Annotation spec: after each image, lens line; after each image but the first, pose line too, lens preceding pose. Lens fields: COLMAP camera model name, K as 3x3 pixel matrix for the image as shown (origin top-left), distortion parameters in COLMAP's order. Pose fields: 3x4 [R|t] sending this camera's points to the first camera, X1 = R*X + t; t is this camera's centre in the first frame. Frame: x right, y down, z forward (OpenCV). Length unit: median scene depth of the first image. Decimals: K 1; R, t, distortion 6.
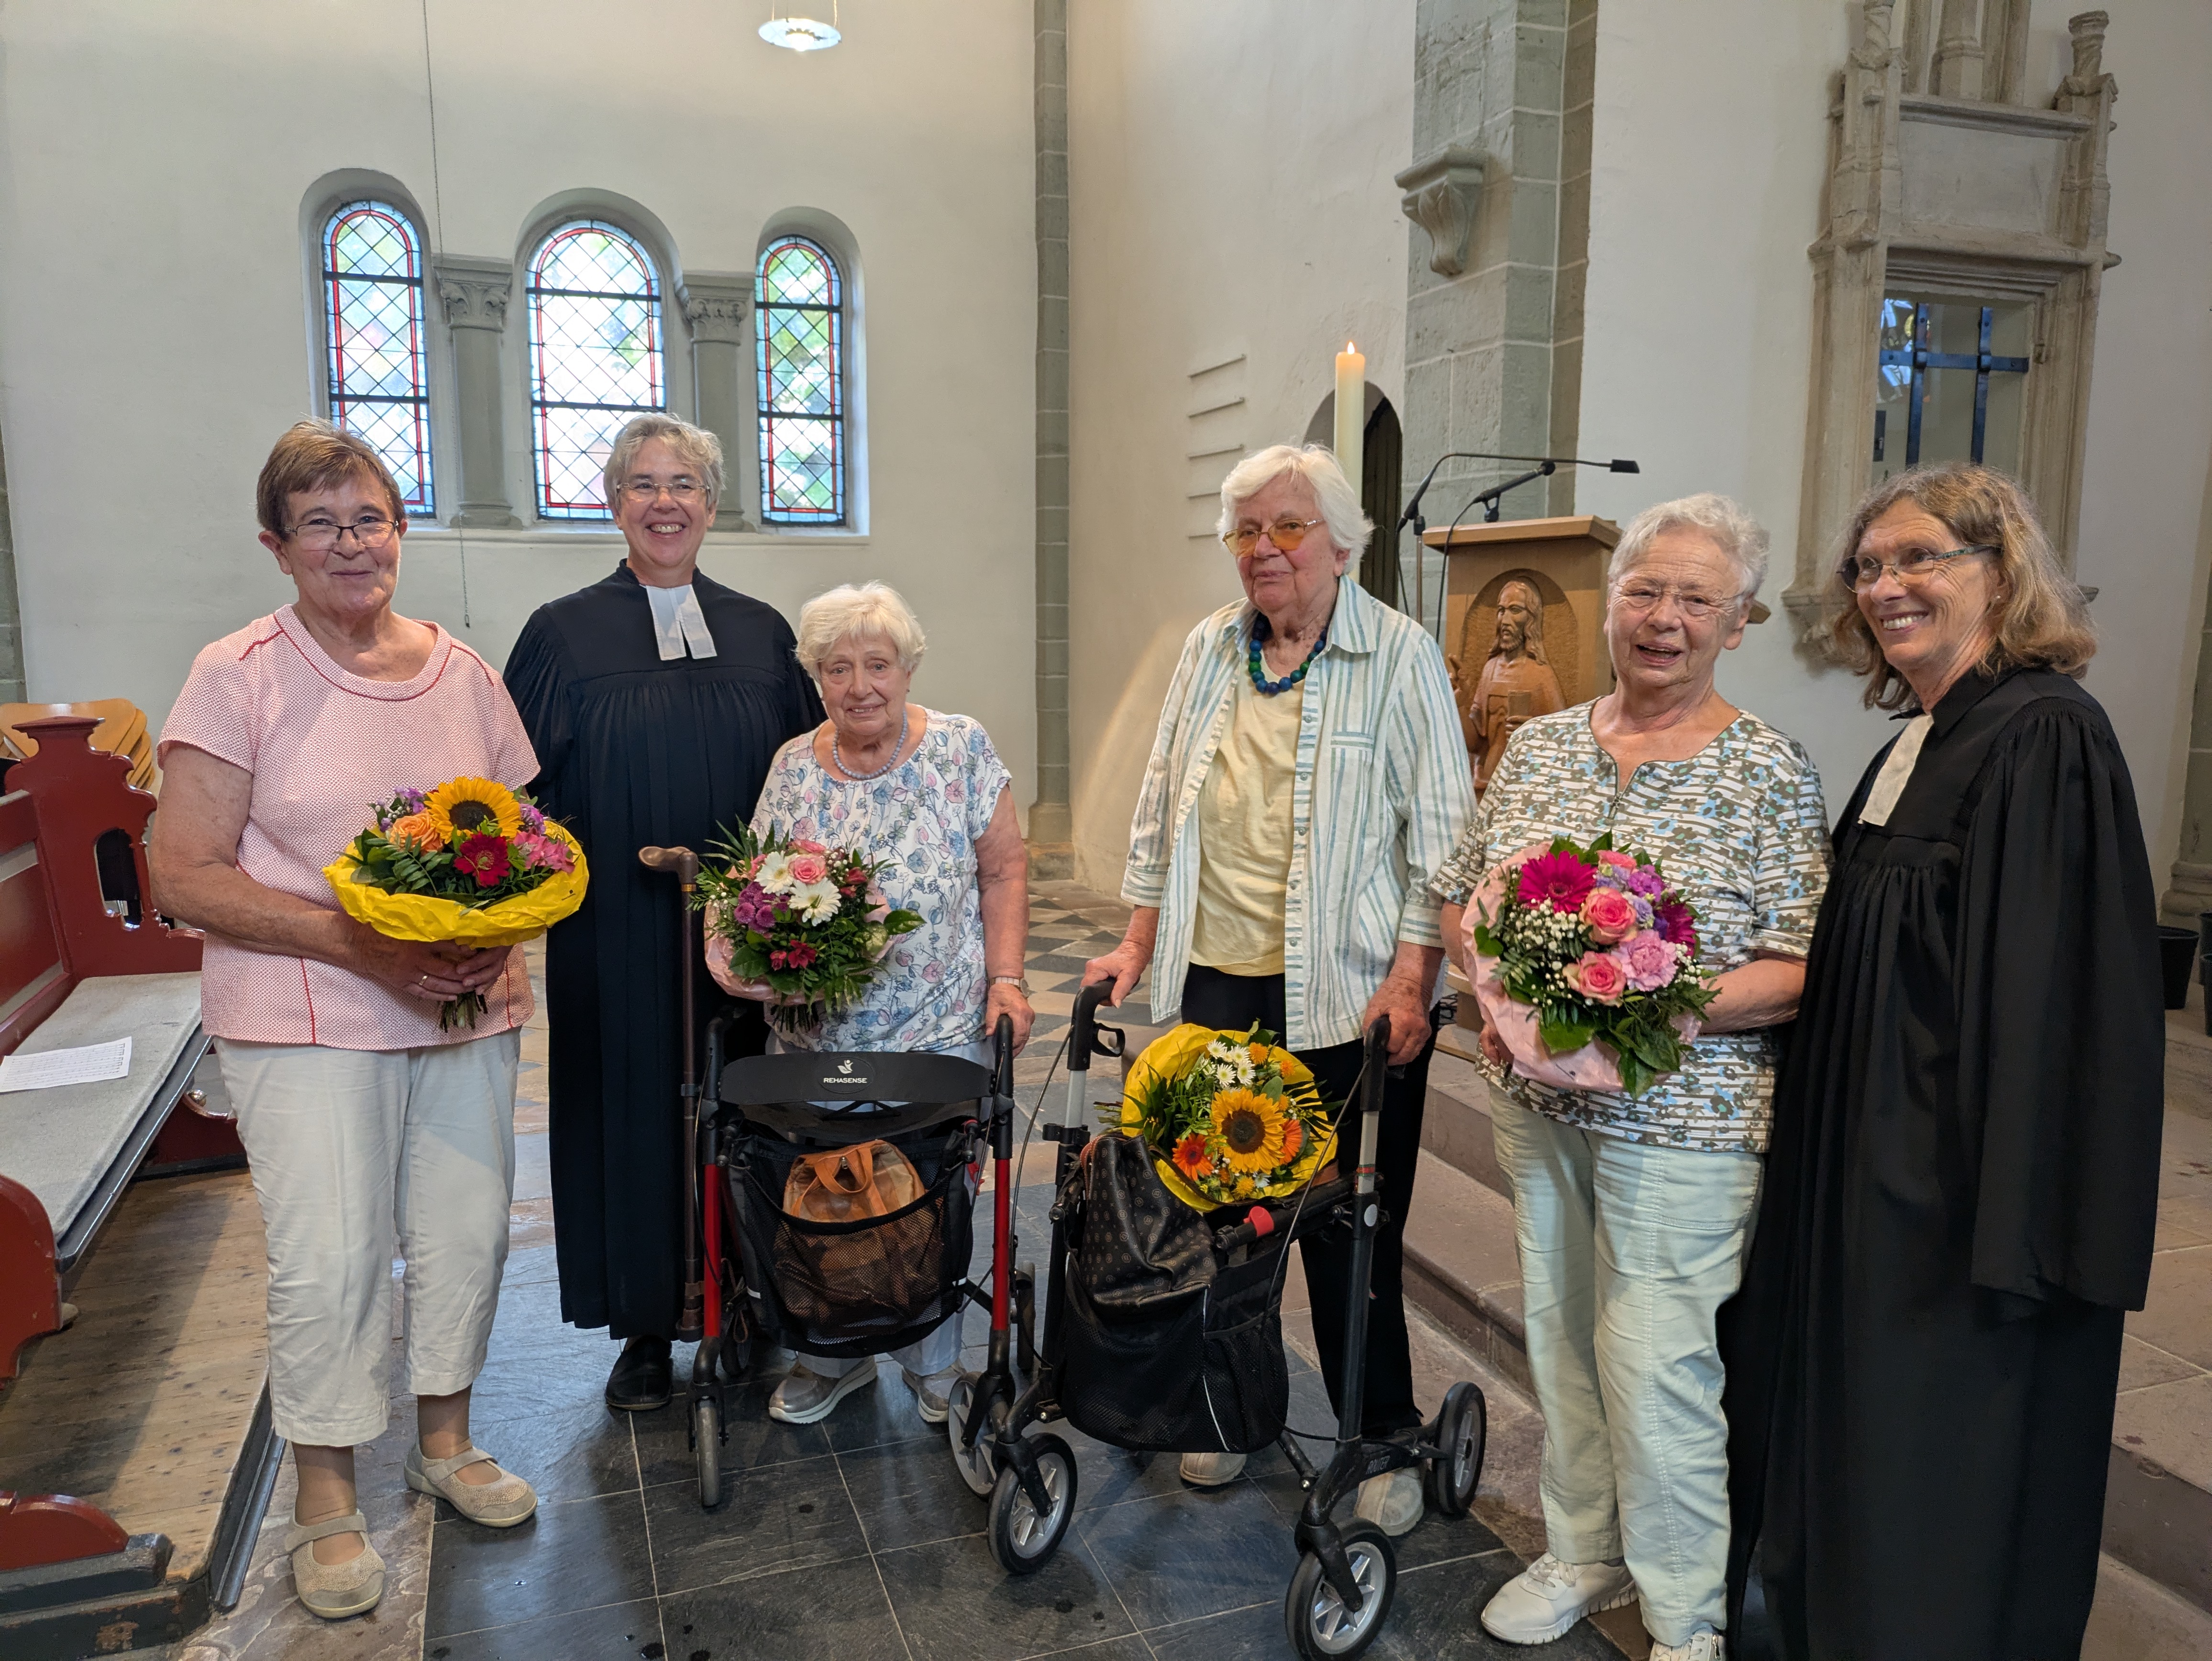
lens RADIAL K [[1620.3, 0, 1103.7], [0, 1620.3, 847.0], [0, 0, 1]] dist [0.020748, -0.010522]
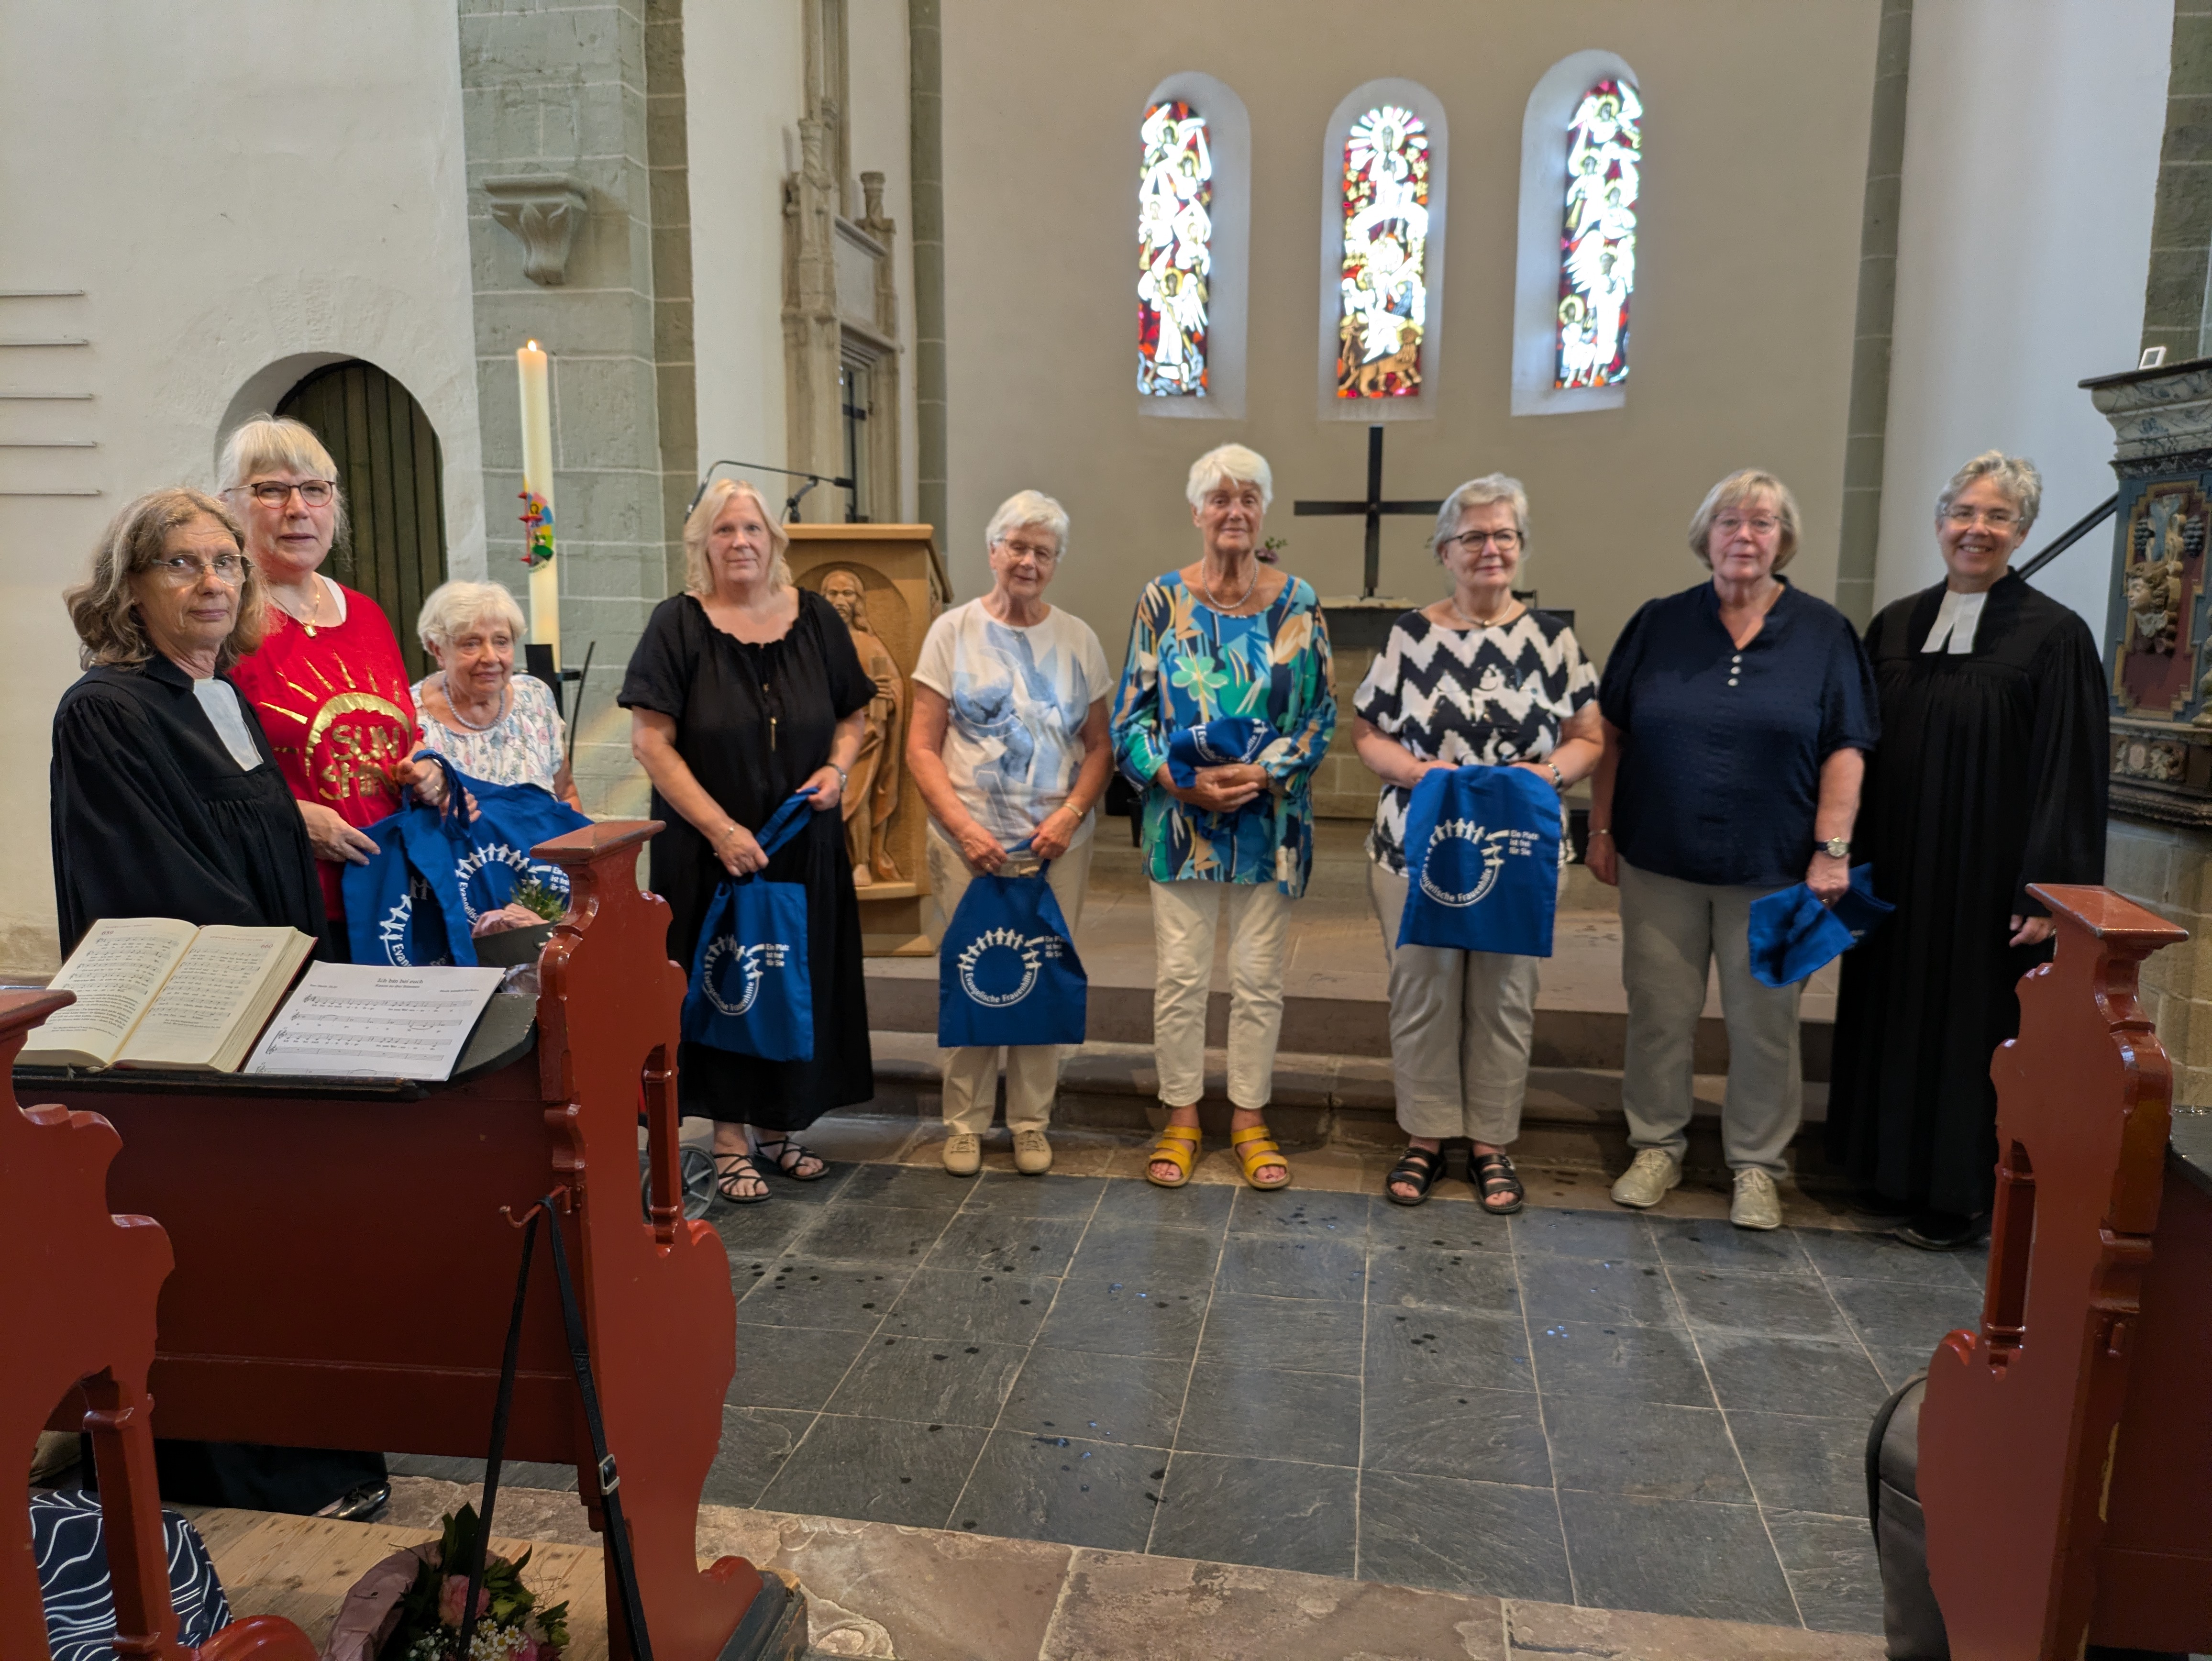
lens RADIAL K [[1580.0, 0, 1105.2], [0, 1580.0, 821.5], [0, 0, 1]] dist [0.052130, -0.059599]
pose [[0.494515, -0.130312, 0.859345, -0.570623], [0.120912, 0.989398, 0.080454, -0.033205], [-0.860718, 0.064119, 0.505028, 0.153341]]
